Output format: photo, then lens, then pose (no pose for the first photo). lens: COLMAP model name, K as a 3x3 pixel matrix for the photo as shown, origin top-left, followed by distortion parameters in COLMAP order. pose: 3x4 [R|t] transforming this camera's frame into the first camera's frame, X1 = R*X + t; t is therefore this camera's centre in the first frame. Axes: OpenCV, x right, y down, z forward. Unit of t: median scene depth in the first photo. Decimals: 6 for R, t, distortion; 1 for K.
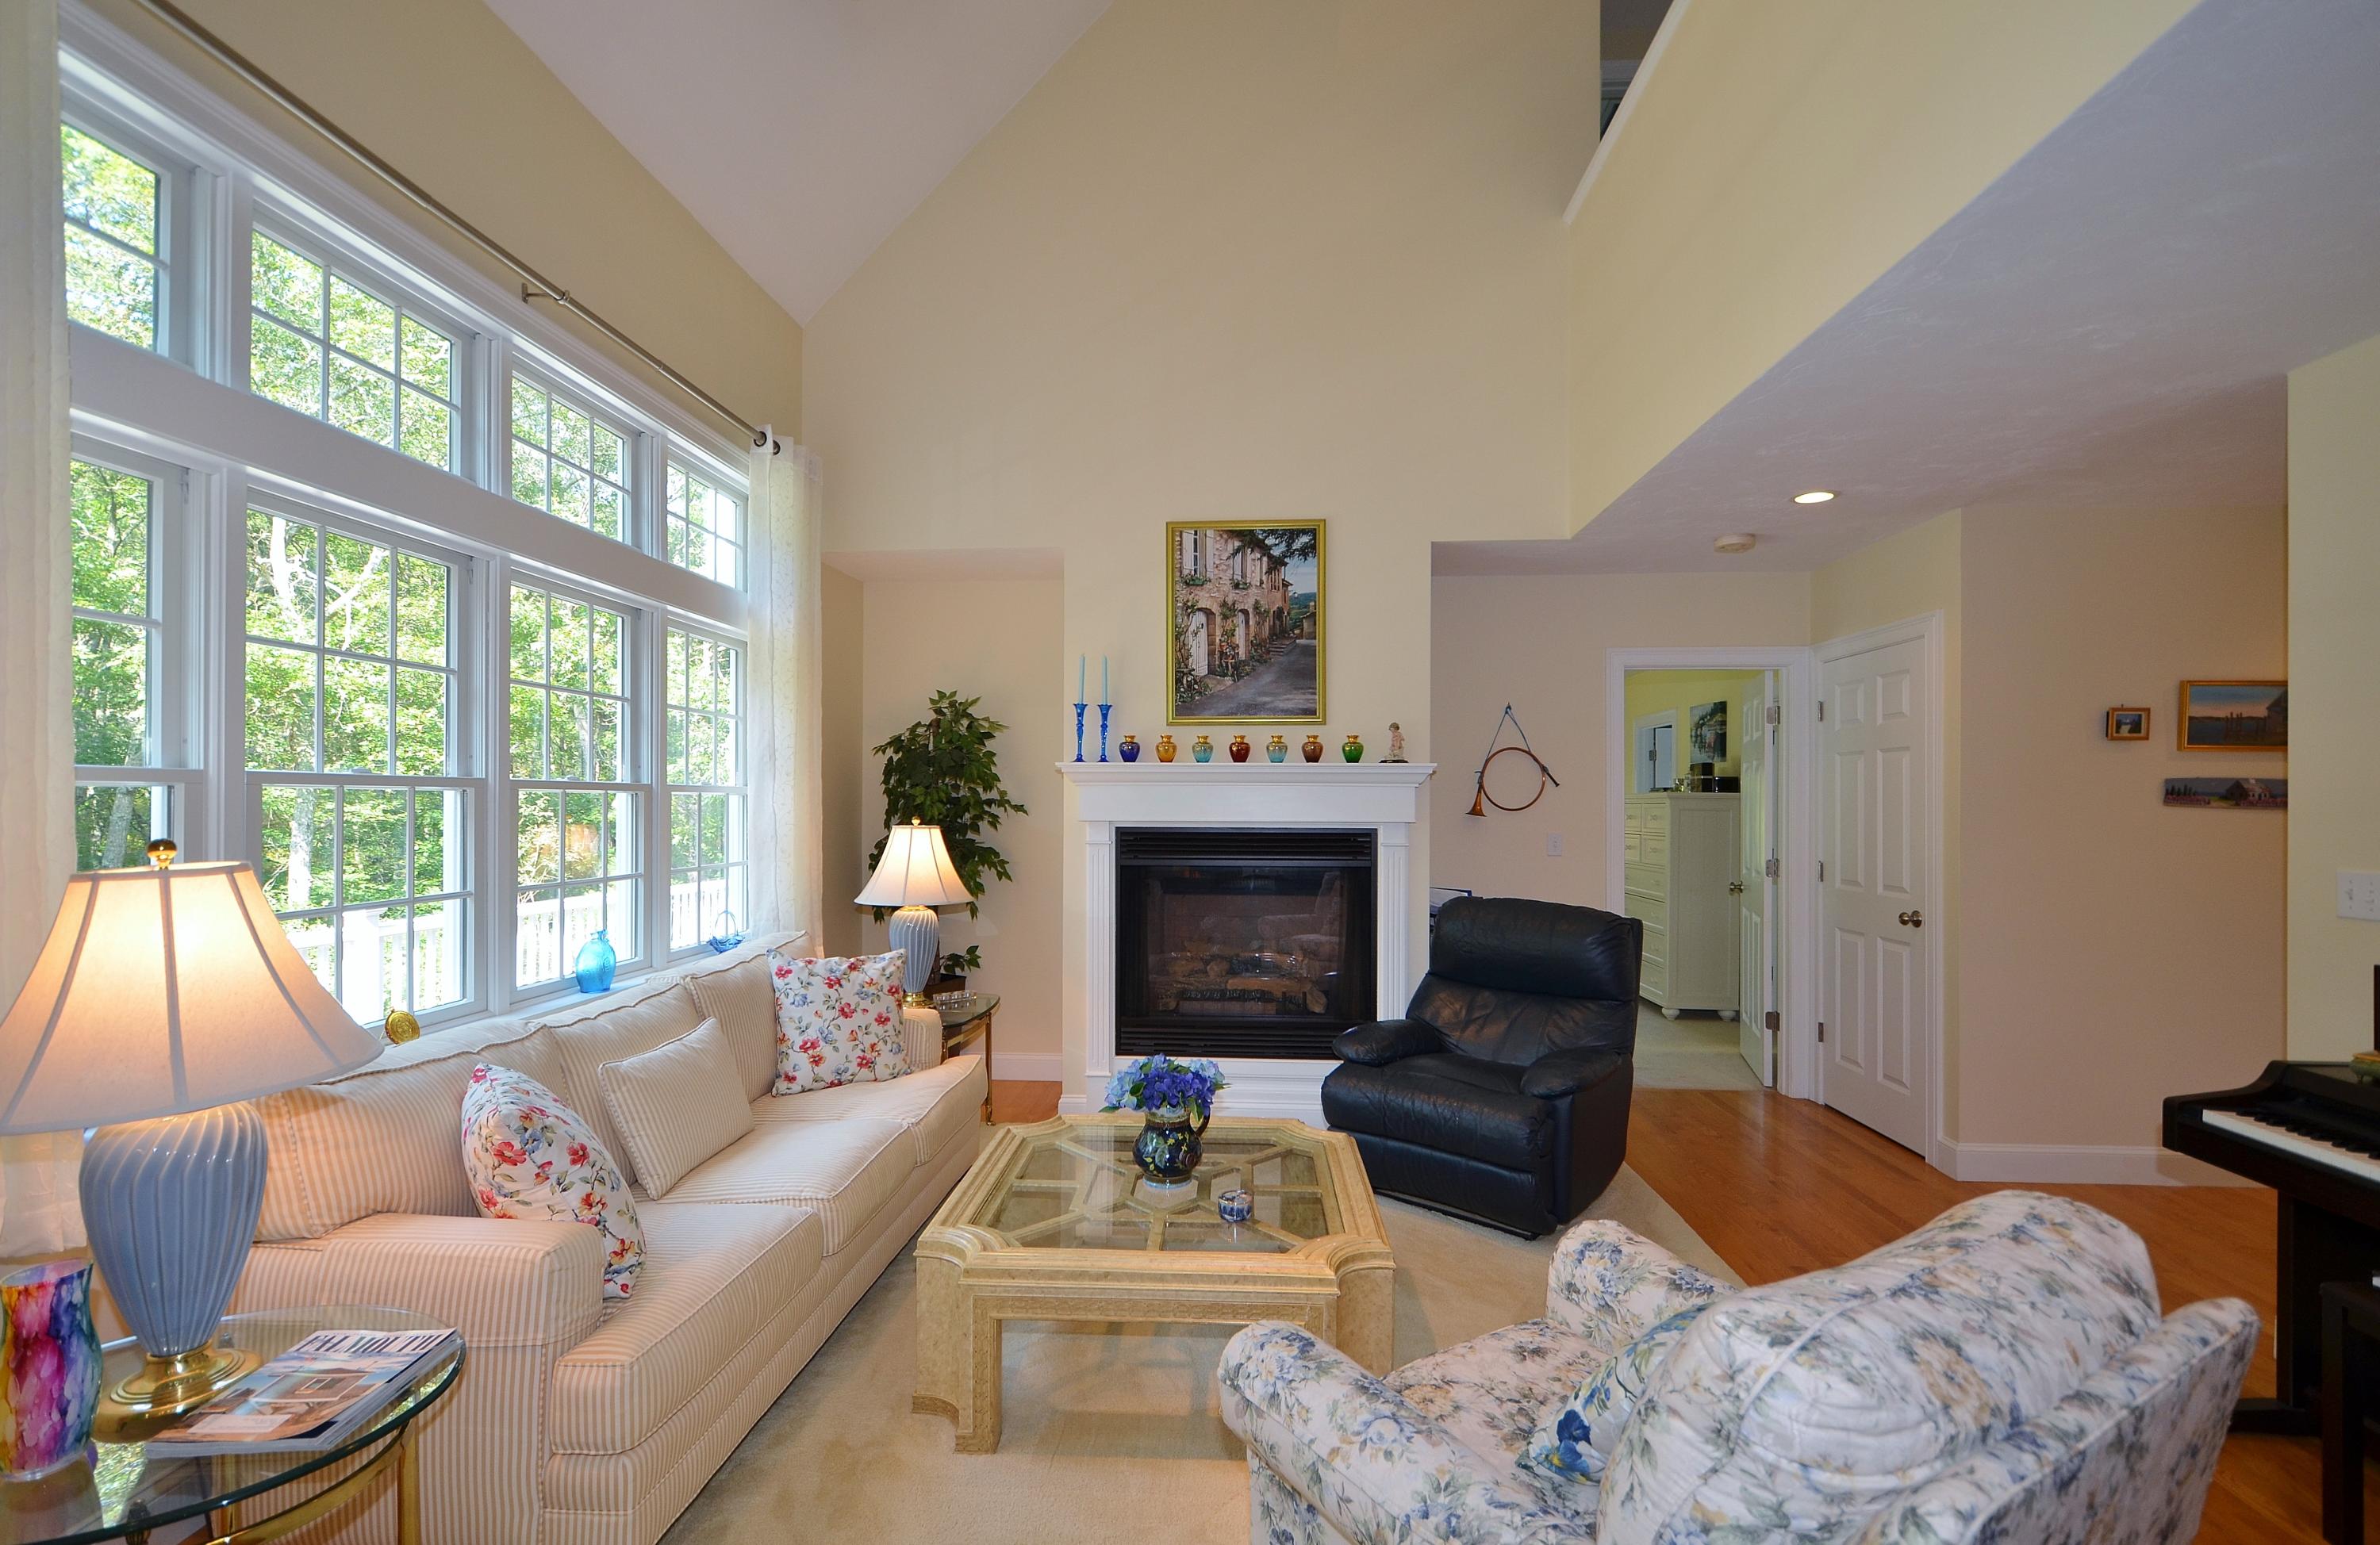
lens RADIAL K [[1057.4, 0, 1211.8], [0, 1057.4, 807.0], [0, 0, 1]] dist [0.000360, -0.002008]
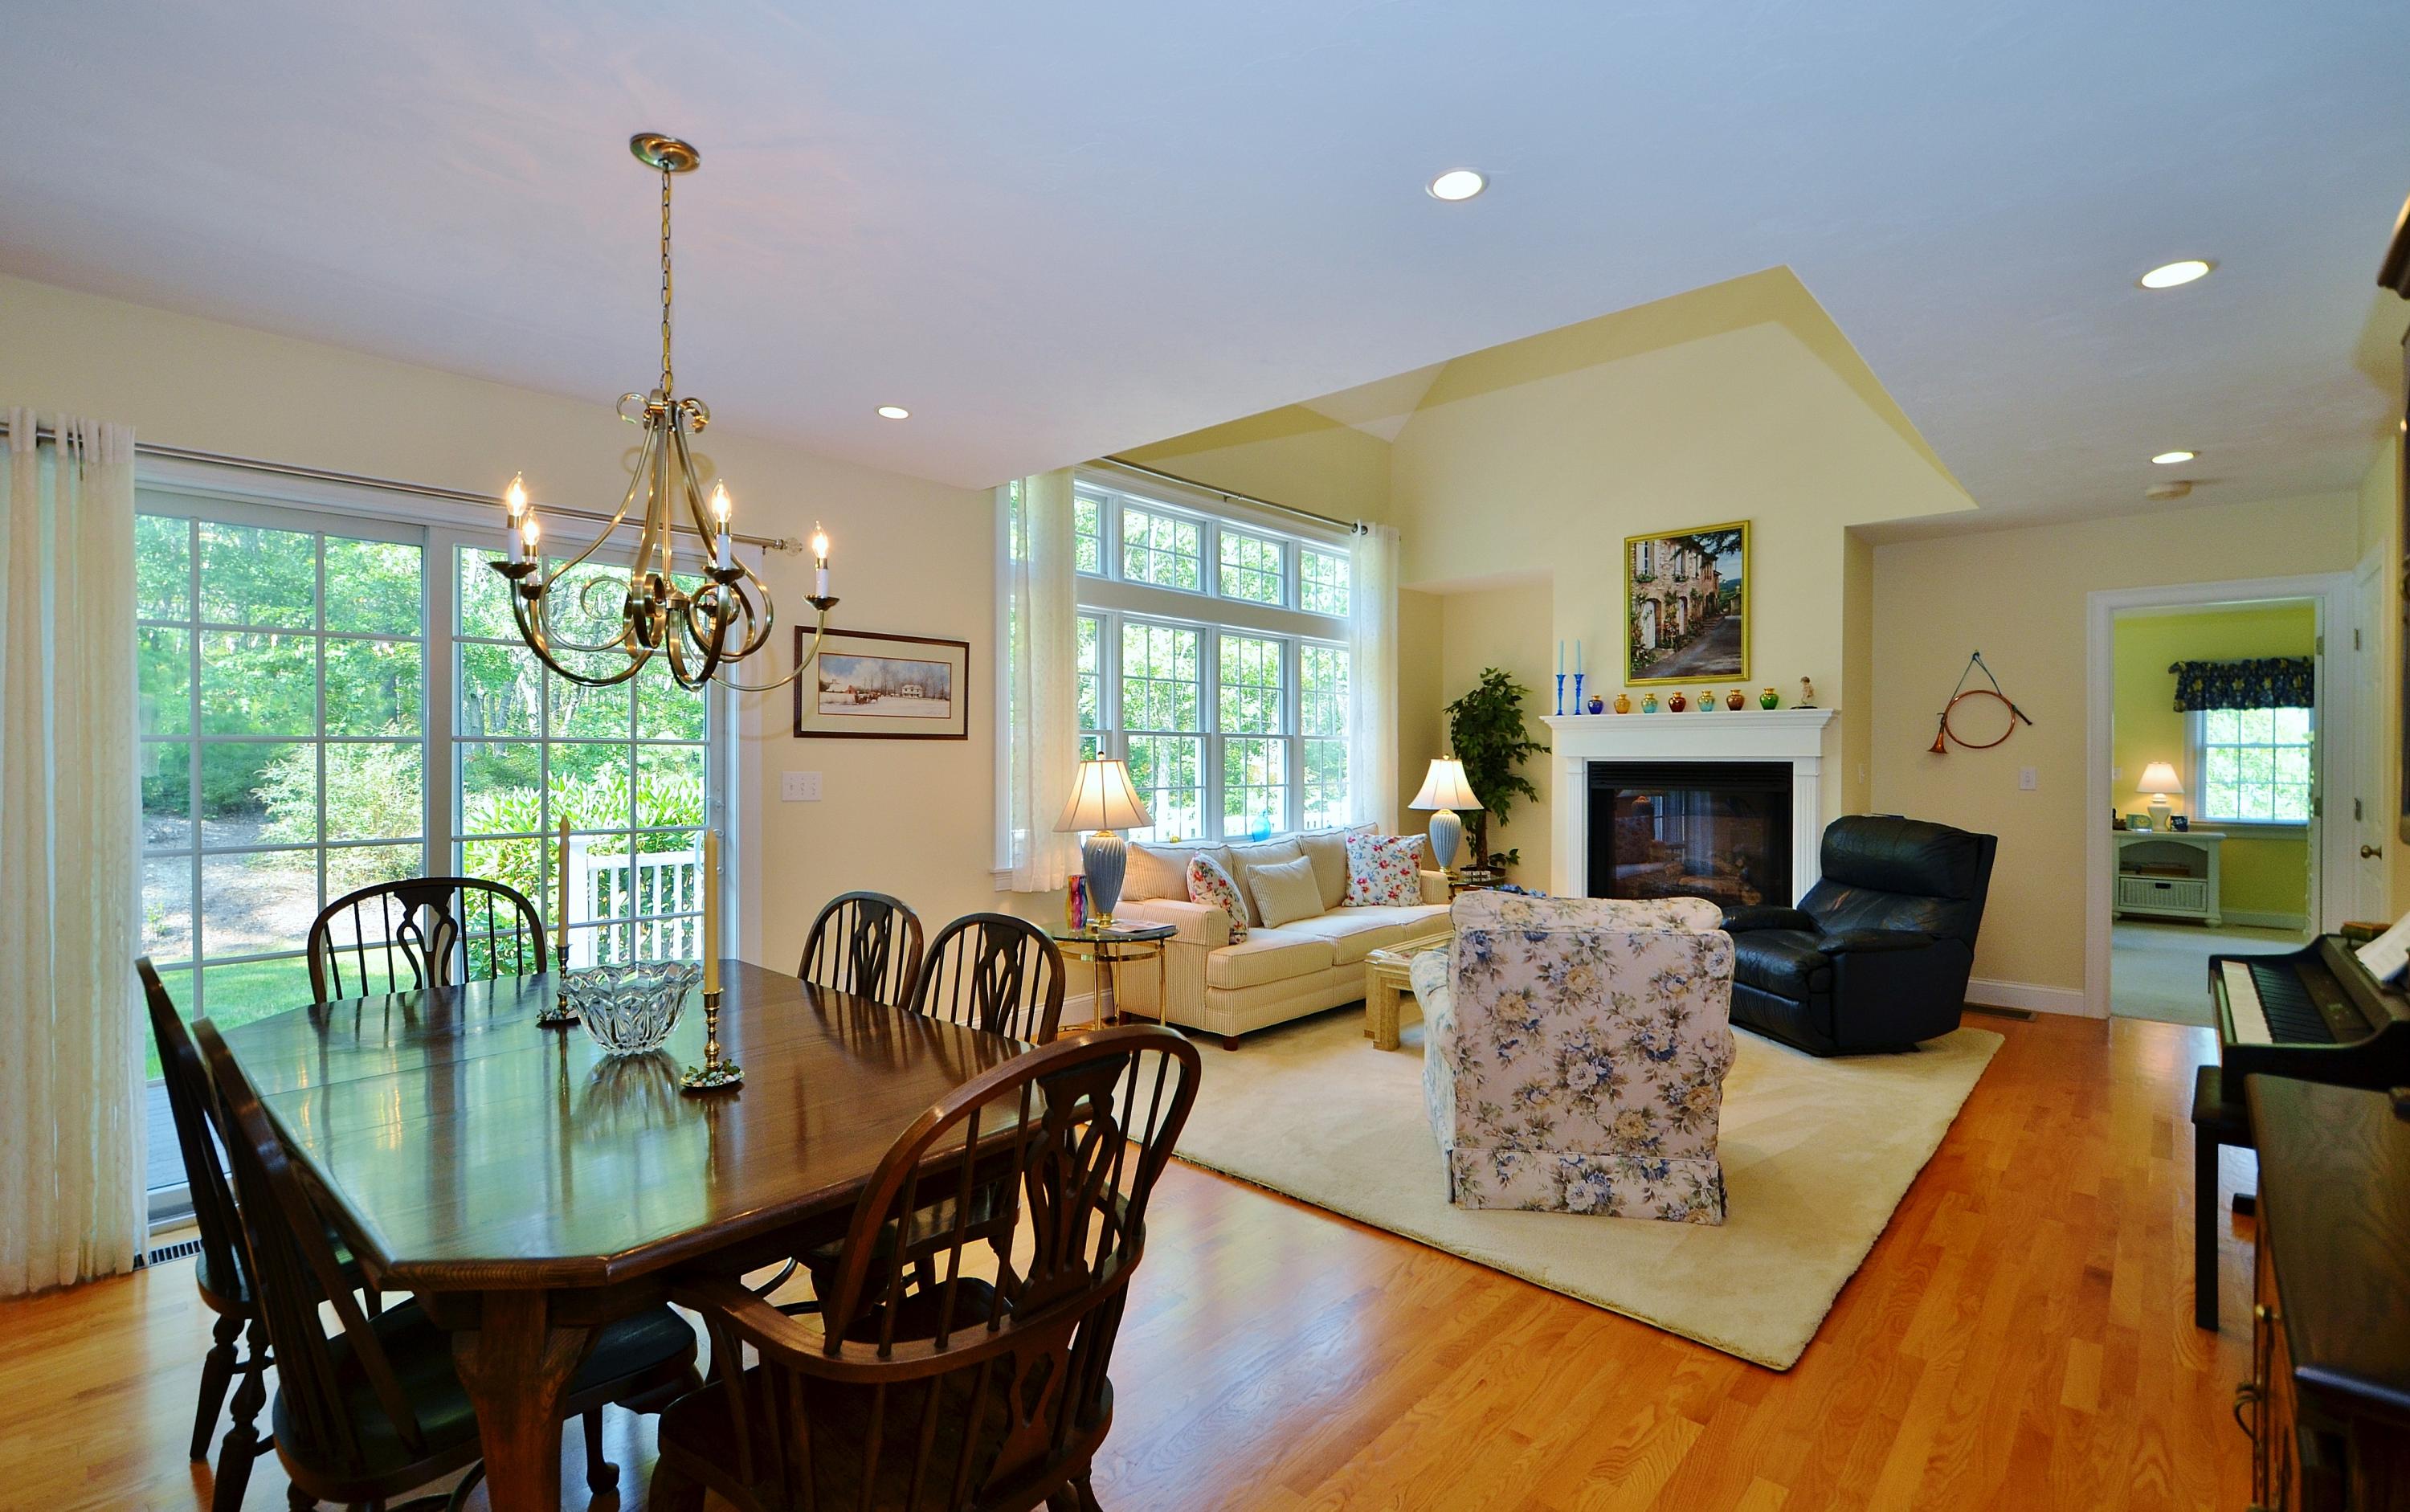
lens RADIAL K [[1075.0, 0, 1226.8], [0, 1075.0, 772.1], [0, 0, 1]] dist [-0.002075, -0.000648]
pose [[0.791487, 0.004130, -0.611173, 0.403284], [0.001220, 0.999965, 0.008336, 0.020966], [0.611185, -0.007344, 0.791453, -0.418681]]
